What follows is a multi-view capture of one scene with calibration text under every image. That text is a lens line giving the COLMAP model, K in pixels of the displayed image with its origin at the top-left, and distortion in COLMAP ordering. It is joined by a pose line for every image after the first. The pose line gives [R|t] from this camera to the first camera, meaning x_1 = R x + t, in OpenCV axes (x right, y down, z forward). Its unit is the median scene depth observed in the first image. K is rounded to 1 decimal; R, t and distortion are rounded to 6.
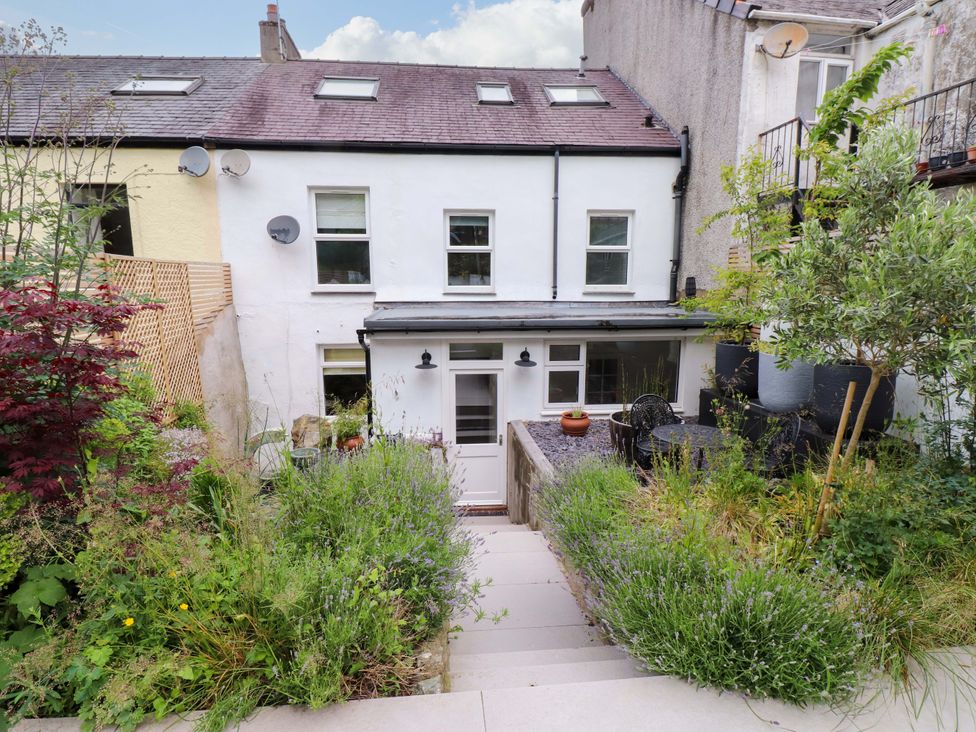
lens RADIAL K [[509.5, 0, 477.7], [0, 509.5, 364.5], [0, 0, 1]] dist [-0.000064, -0.013088]
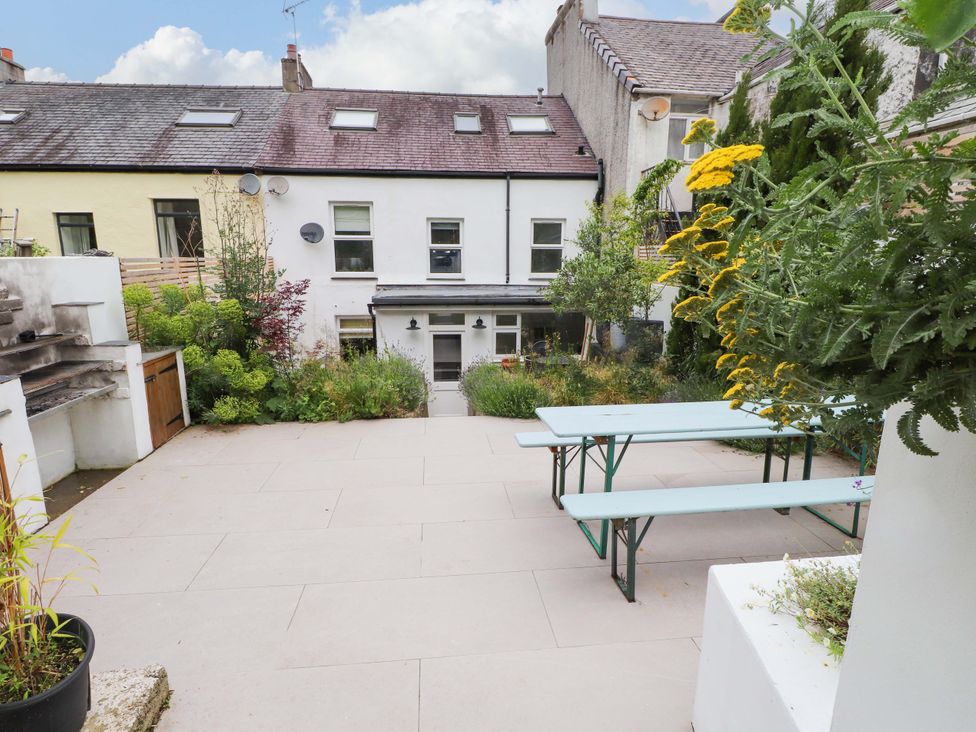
lens RADIAL K [[509.5, 0, 483.0], [0, 509.5, 371.1], [0, 0, 1]] dist [-0.000064, -0.013088]
pose [[0.999760, 0.001431, 0.021867, 0.055820], [-0.002550, 0.998684, 0.051222, 0.039969], [-0.021765, -0.051265, 0.998448, -0.404313]]
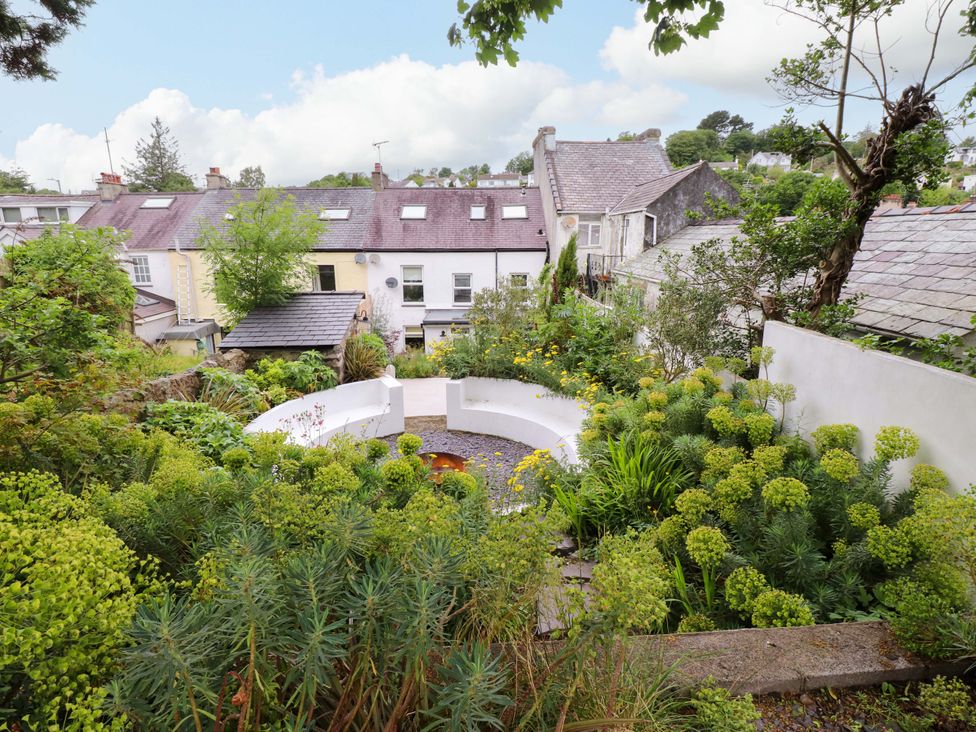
lens RADIAL K [[509.5, 0, 486.6], [0, 509.5, 361.2], [0, 0, 1]] dist [-0.000064, -0.013088]
pose [[0.997526, 0.016649, -0.068302, 0.285710], [-0.010780, 0.996288, 0.085405, -0.083977], [0.069471, -0.084457, 0.994002, -1.558256]]
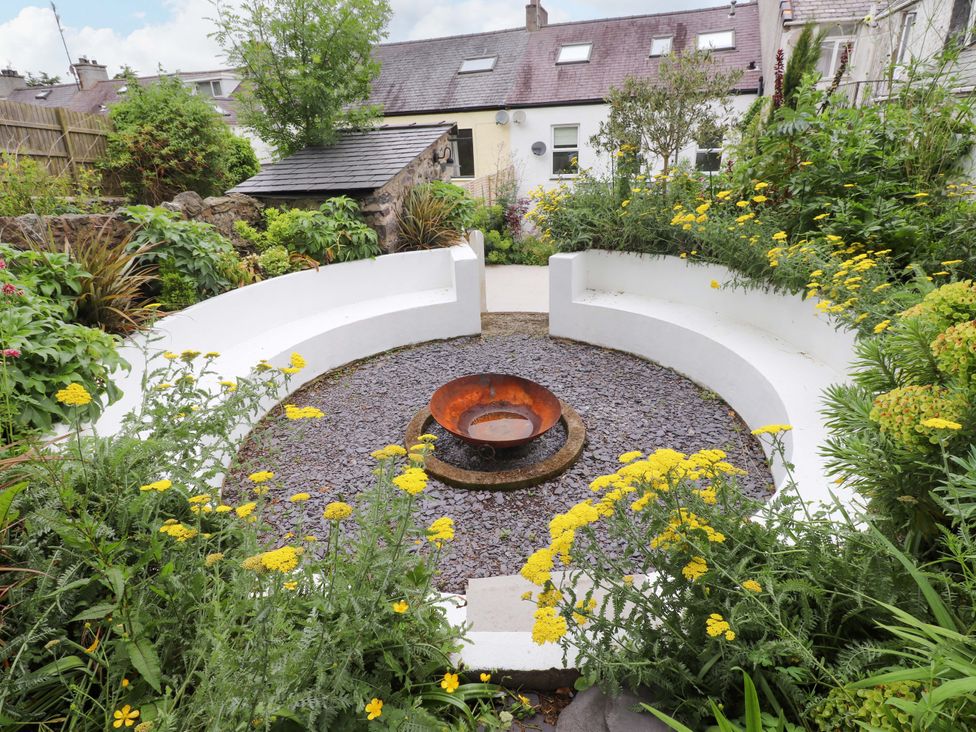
lens RADIAL K [[509.5, 0, 491.4], [0, 509.5, 356.0], [0, 0, 1]] dist [-0.000064, -0.013088]
pose [[0.920205, 0.118700, -0.373006, 0.313030], [-0.016790, 0.964006, 0.265351, 0.009060], [0.391077, -0.237915, 0.889075, -1.105779]]
